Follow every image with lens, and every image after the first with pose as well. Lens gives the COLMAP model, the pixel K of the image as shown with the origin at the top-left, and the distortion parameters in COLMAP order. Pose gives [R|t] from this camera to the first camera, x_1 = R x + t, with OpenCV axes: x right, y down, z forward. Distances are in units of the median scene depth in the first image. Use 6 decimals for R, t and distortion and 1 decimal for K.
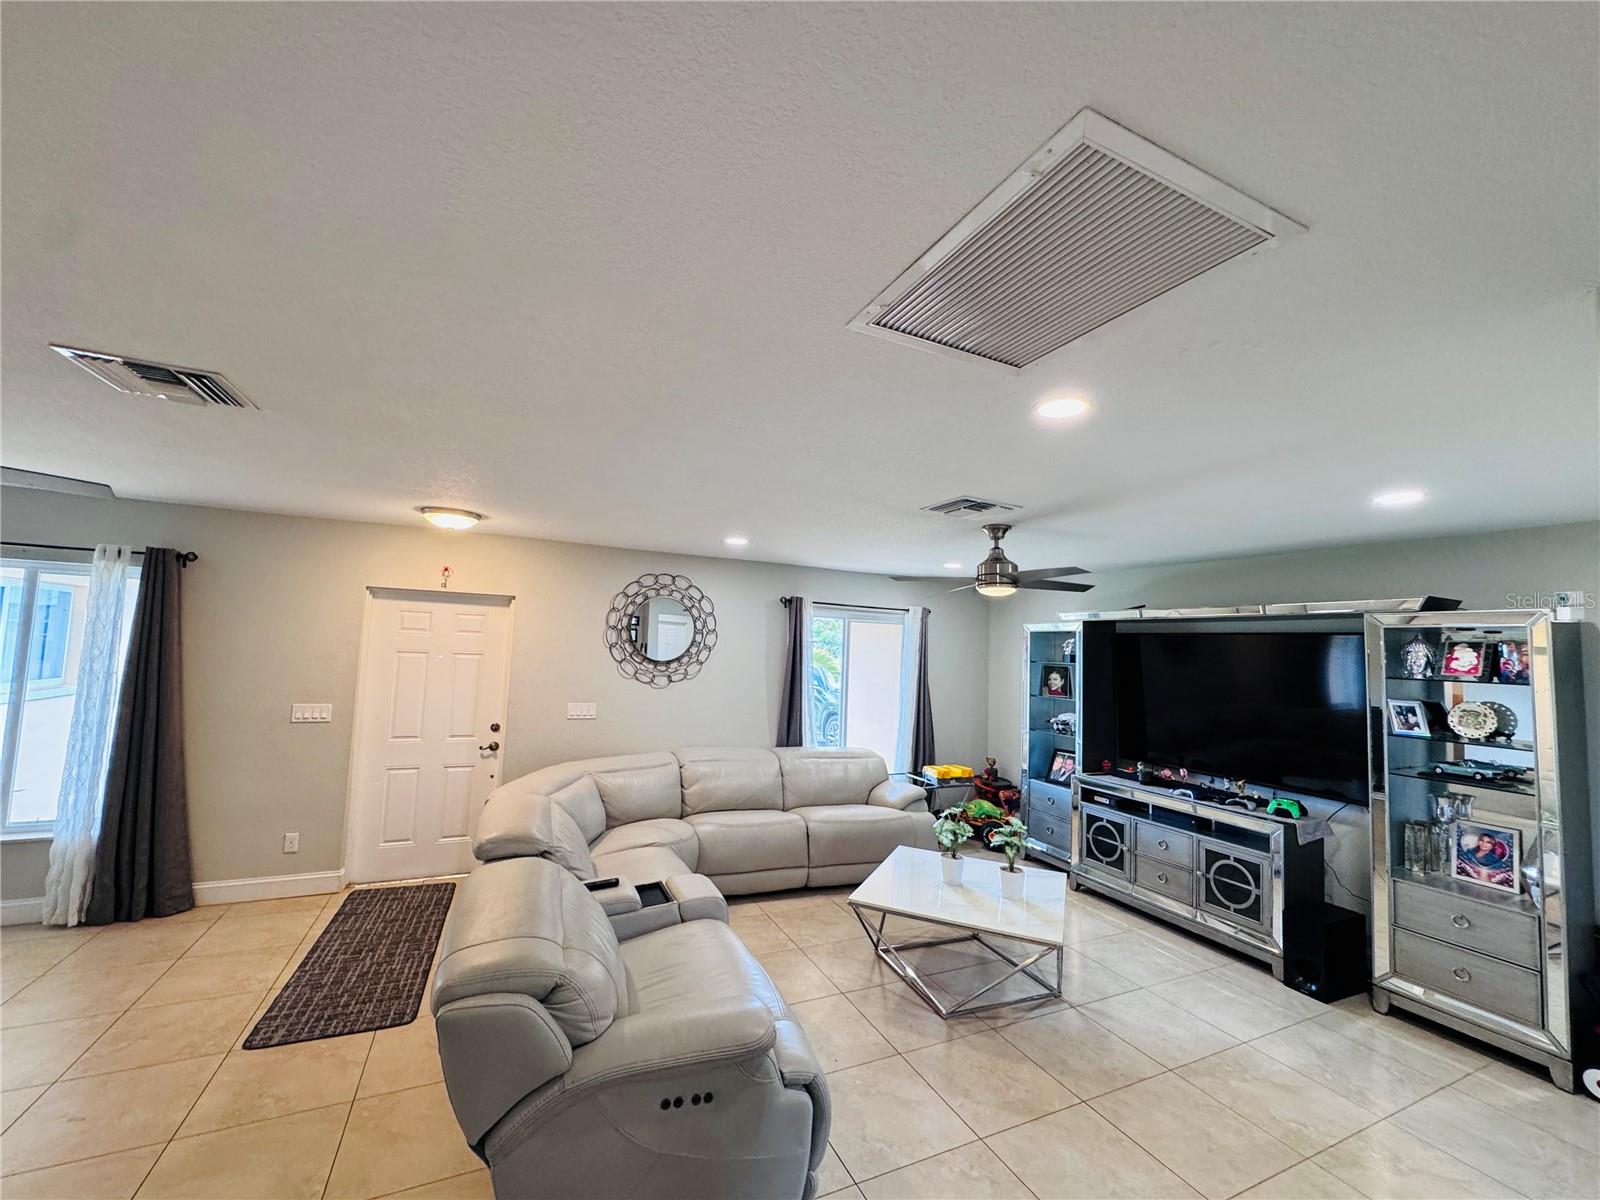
lens RADIAL K [[639.9, 0, 797.0], [0, 639.9, 608.1], [0, 0, 1]] dist [0.001438, 0.000157]
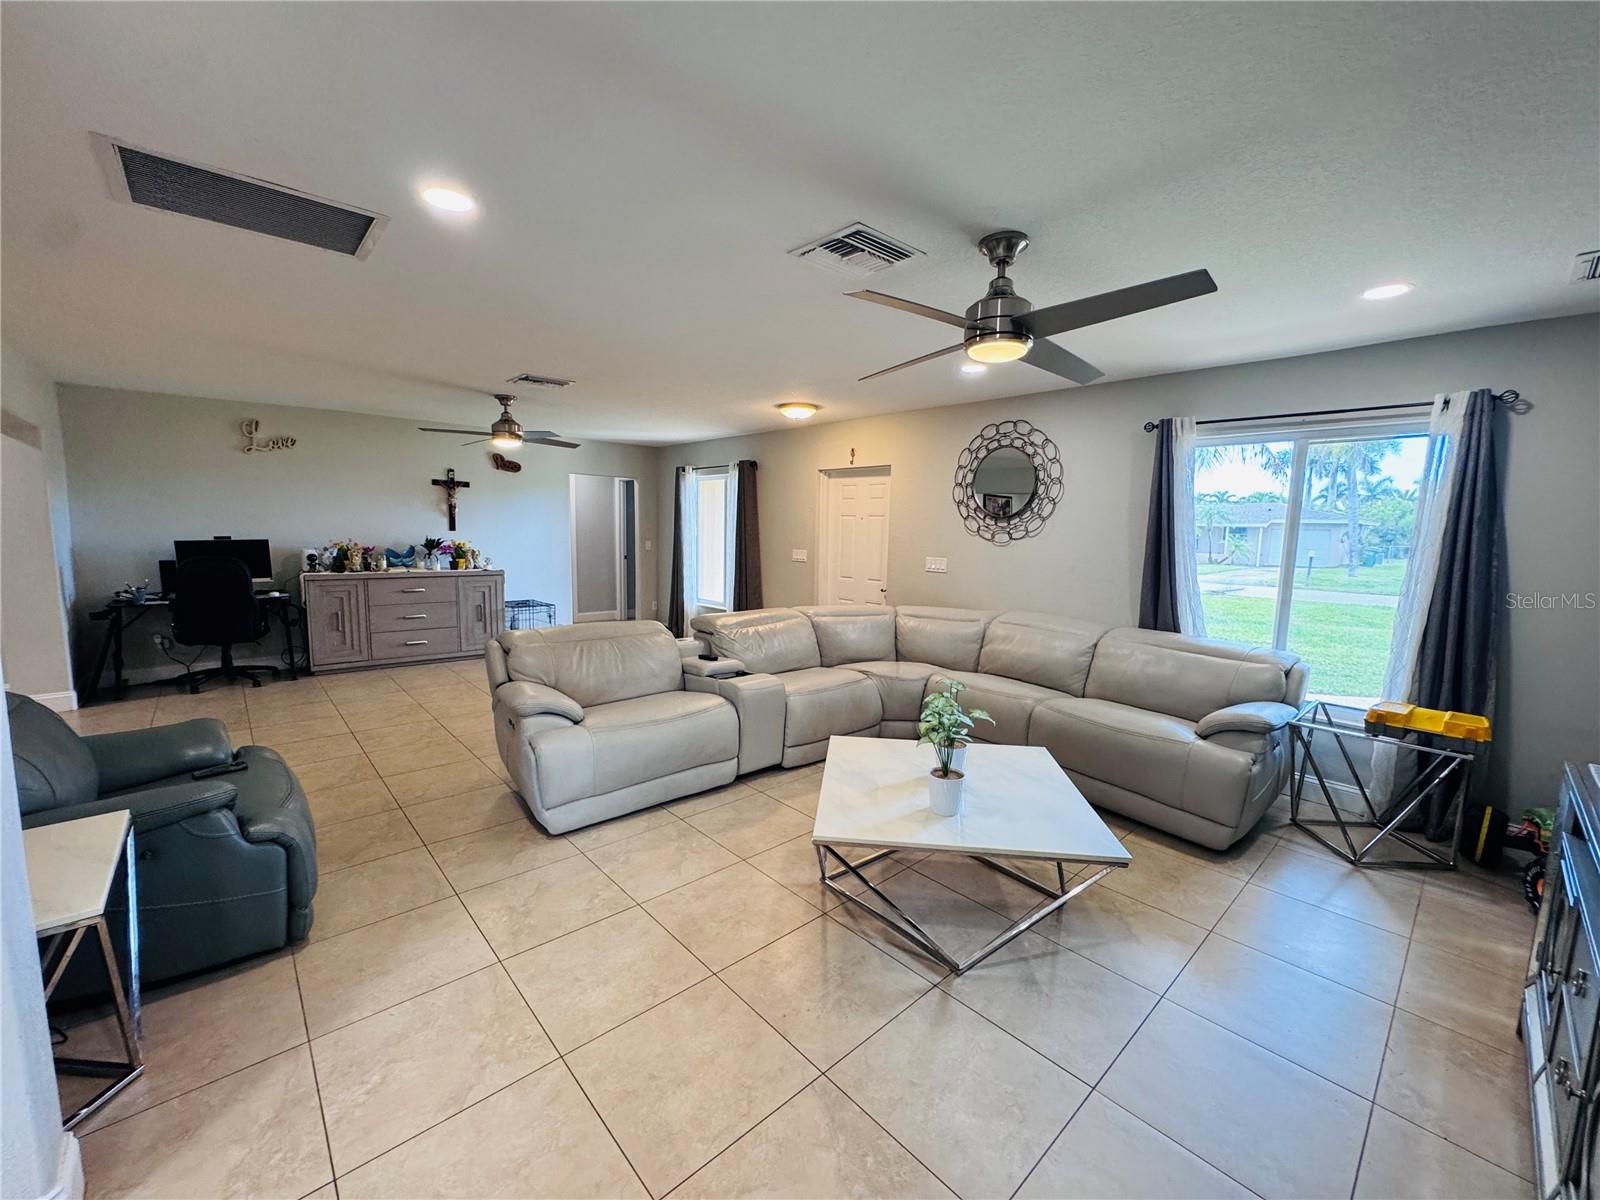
lens RADIAL K [[639.2, 0, 800.0], [0, 639.2, 600.0], [0, 0, 1]] dist [-0.023679, 0.000097]
pose [[0.300902, 0.073354, -0.950830, 0.803967], [0.047245, 0.994667, 0.091687, 0.140884], [0.952484, -0.072510, 0.295831, 0.586851]]
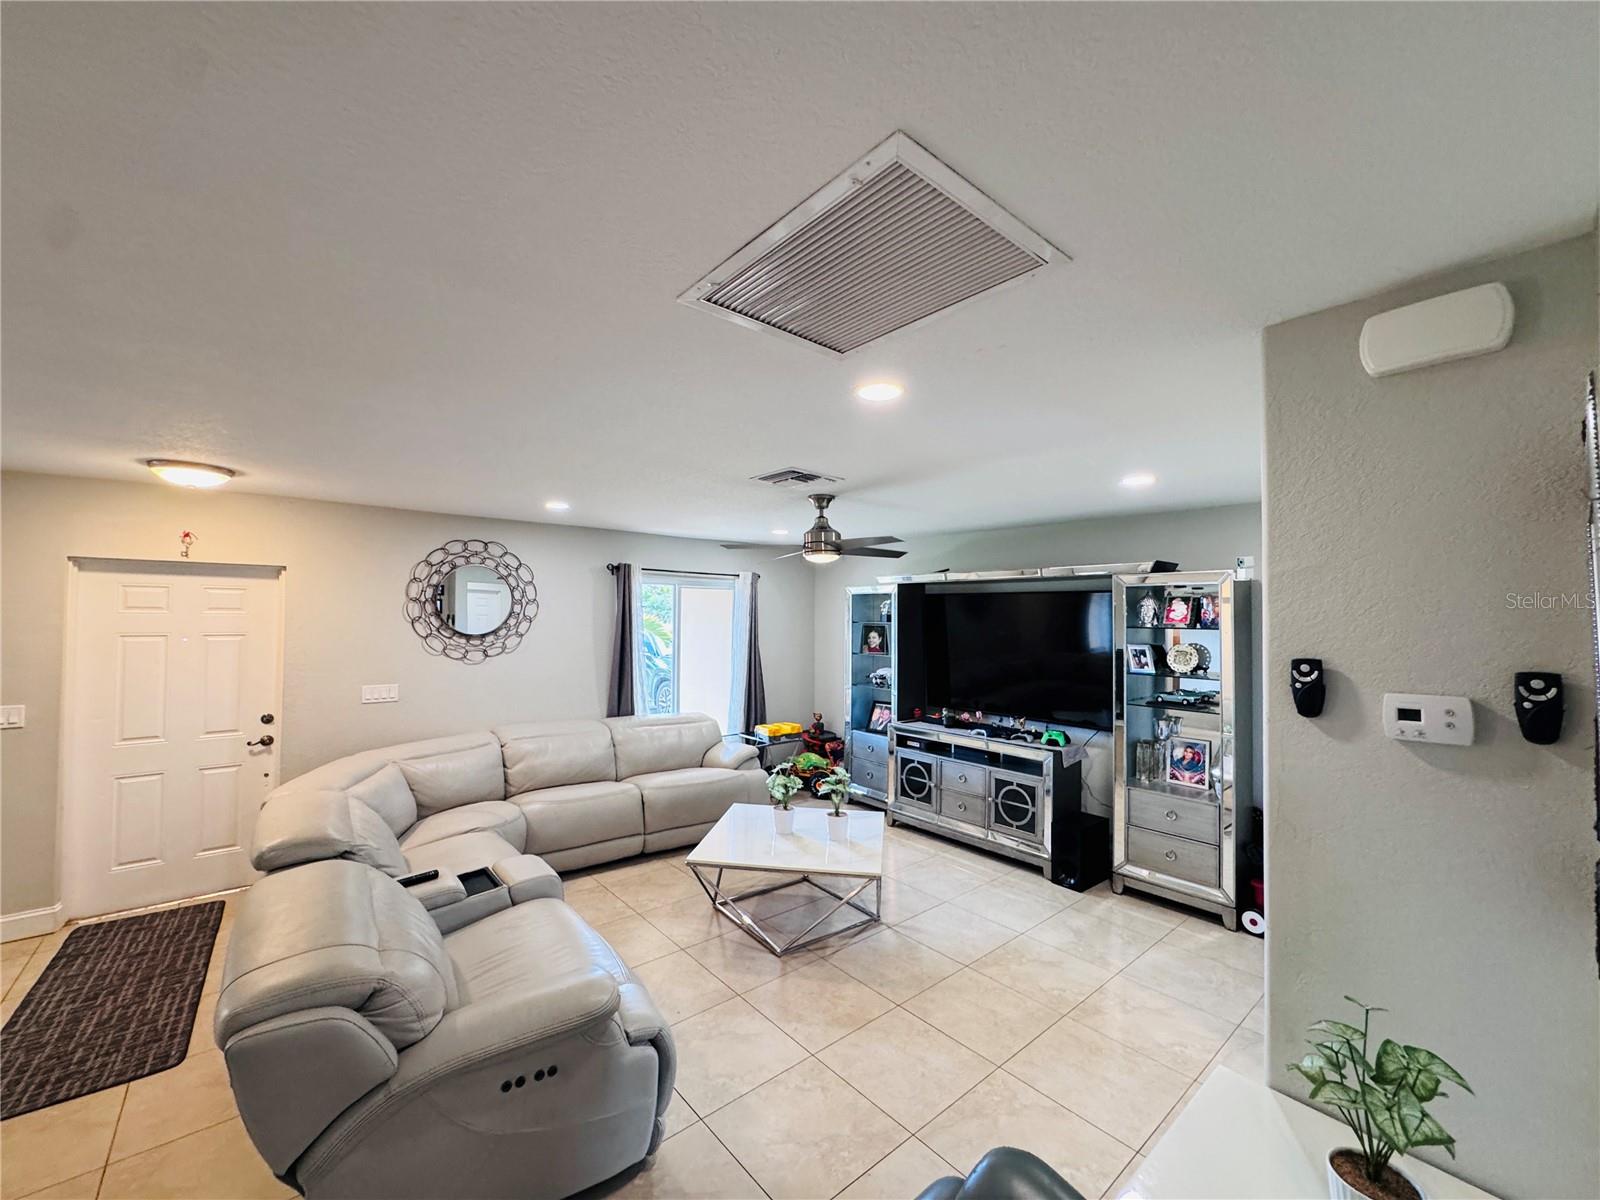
lens RADIAL K [[642.4, 0, 795.5], [0, 642.4, 611.6], [0, 0, 1]] dist [0.001340, 0.000537]
pose [[0.965548, -0.028206, 0.258692, -0.006363], [0.011741, 0.997818, 0.064972, -0.007398], [-0.259960, -0.059696, 0.963772, -0.014275]]
